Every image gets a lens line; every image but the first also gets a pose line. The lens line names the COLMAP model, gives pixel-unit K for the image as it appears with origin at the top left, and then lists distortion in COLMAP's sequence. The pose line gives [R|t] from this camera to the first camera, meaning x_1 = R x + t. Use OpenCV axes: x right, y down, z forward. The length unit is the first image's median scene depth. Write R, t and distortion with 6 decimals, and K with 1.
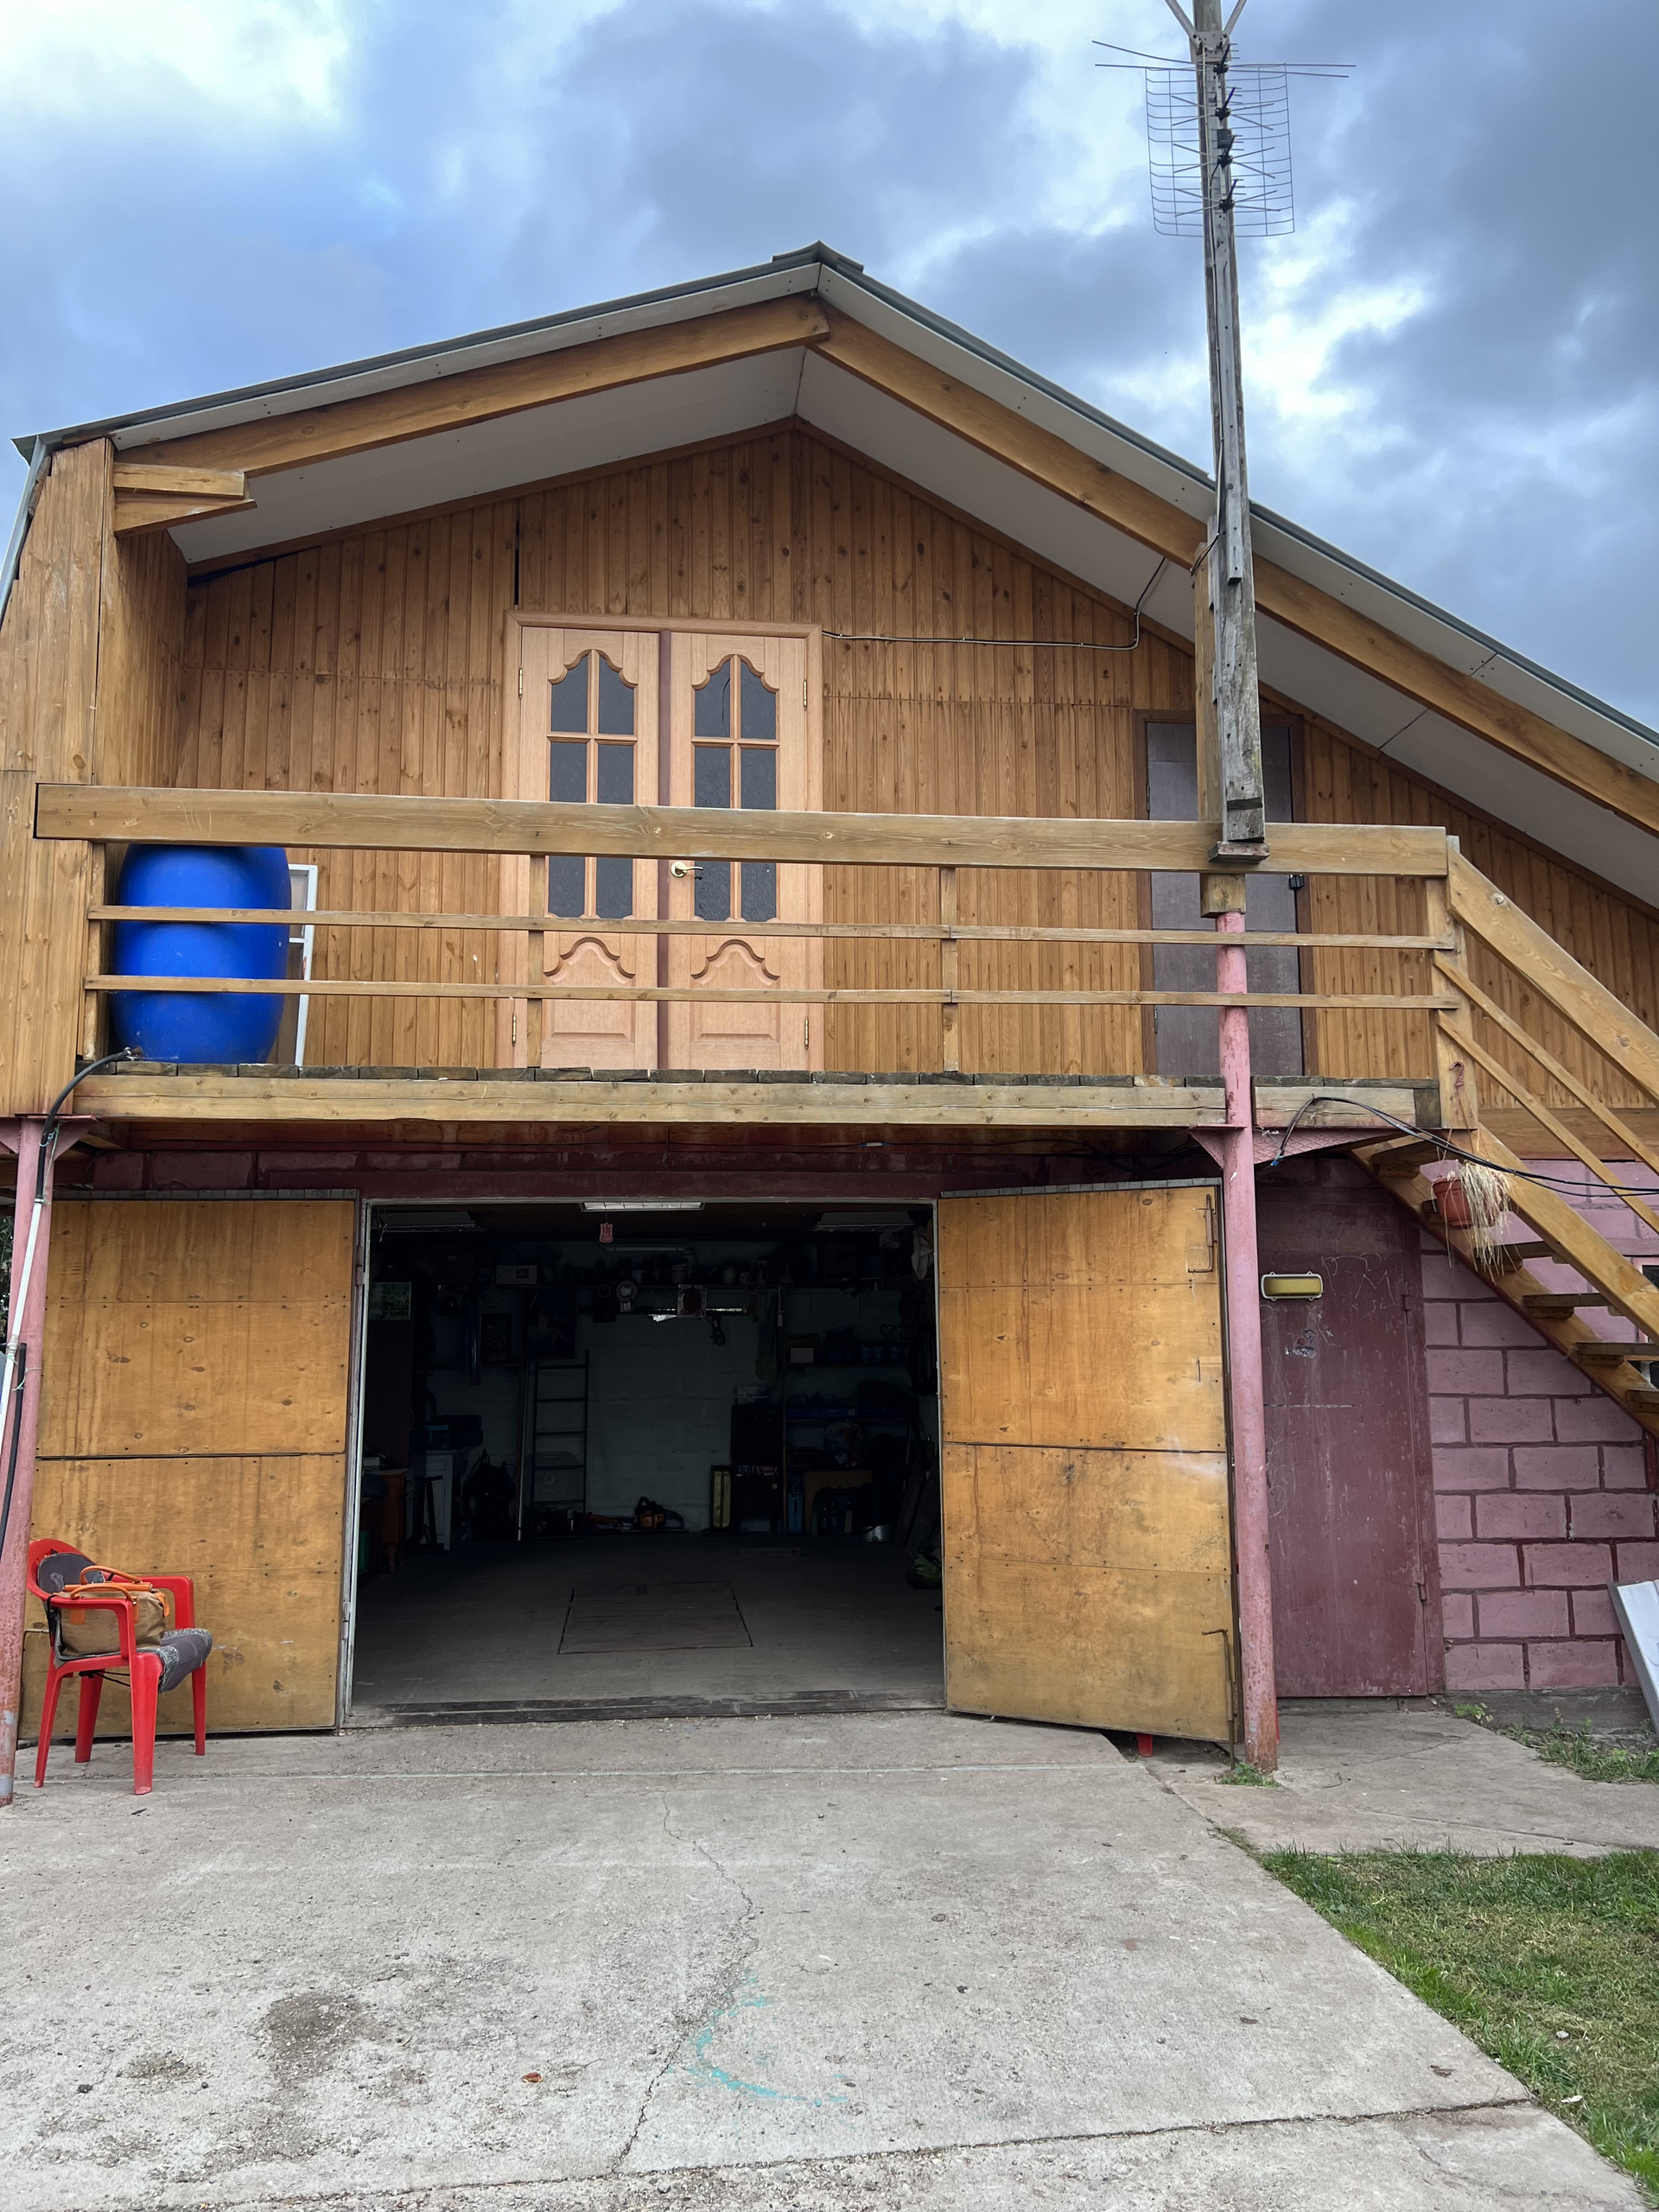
lens RADIAL K [[1652.5, 0, 843.5], [0, 1652.5, 1093.1], [0, 0, 1]] dist [0.062281, -0.071484]
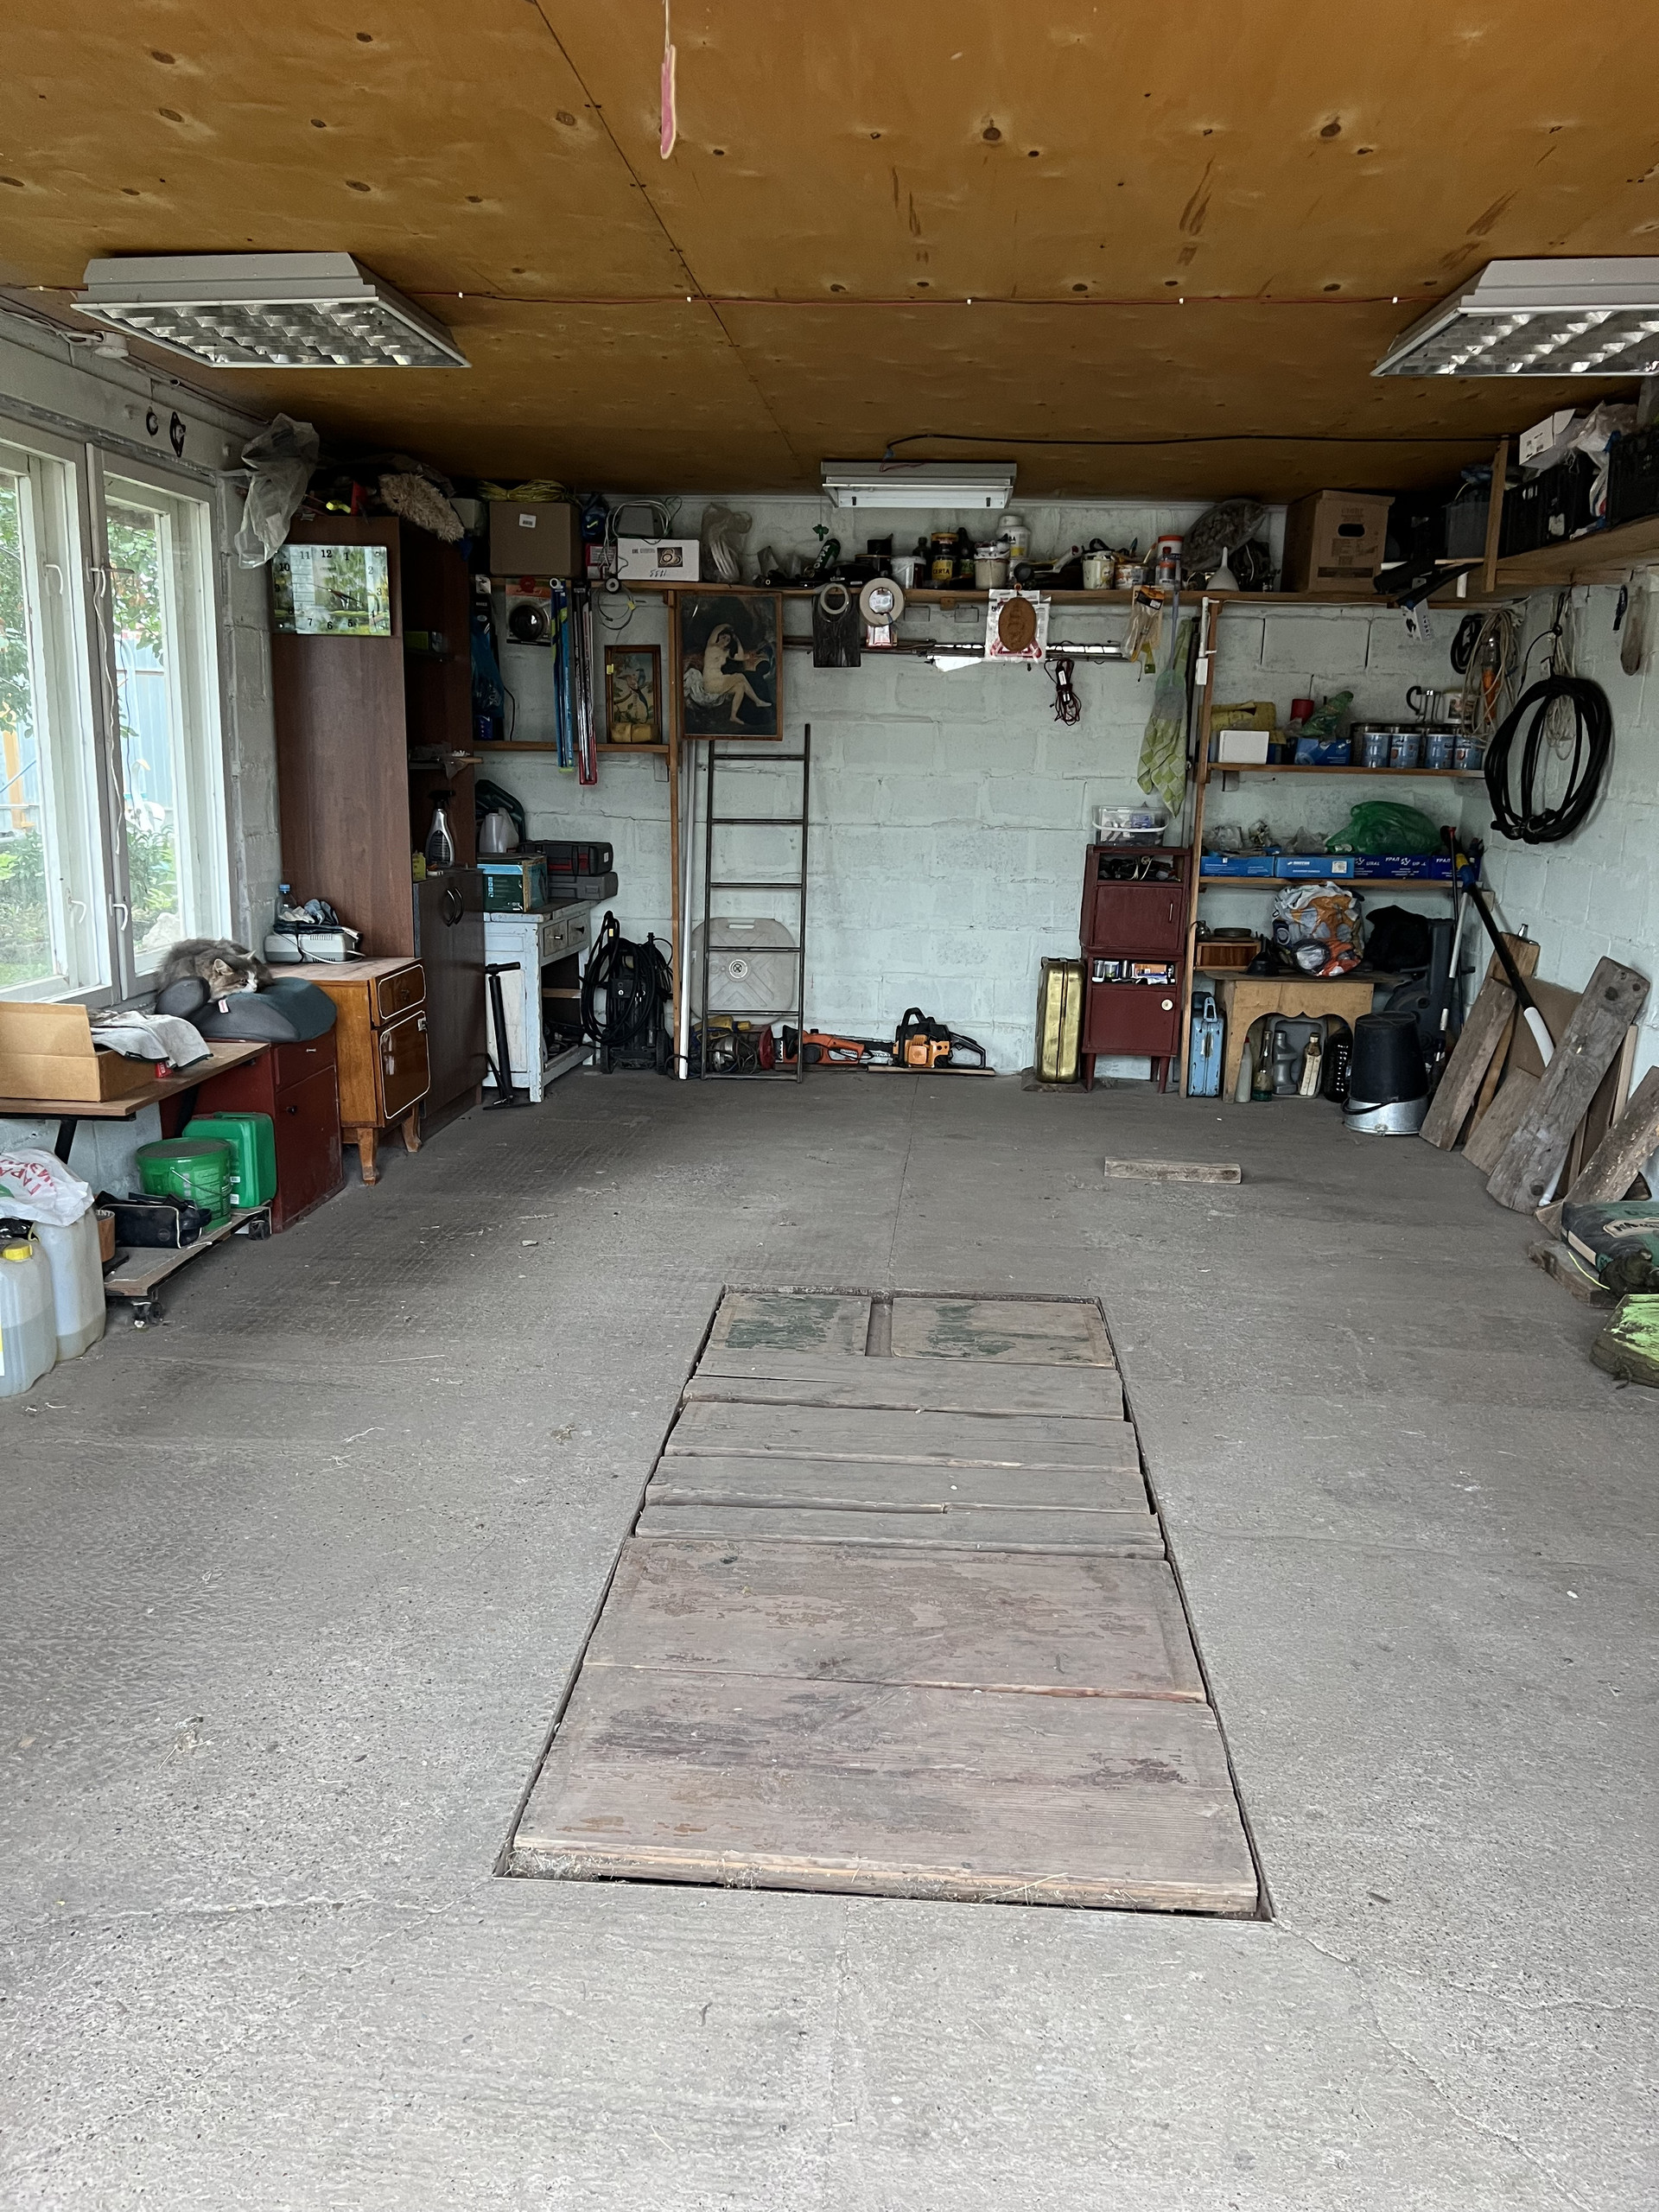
lens RADIAL K [[1652.5, 0, 841.0], [0, 1652.5, 1102.3], [0, 0, 1]] dist [0.062281, -0.071484]
pose [[0.983837, 0.061519, -0.168164, -0.052329], [0.000541, 0.938104, 0.346353, 0.088593], [0.179063, -0.340846, 0.922909, 0.499827]]
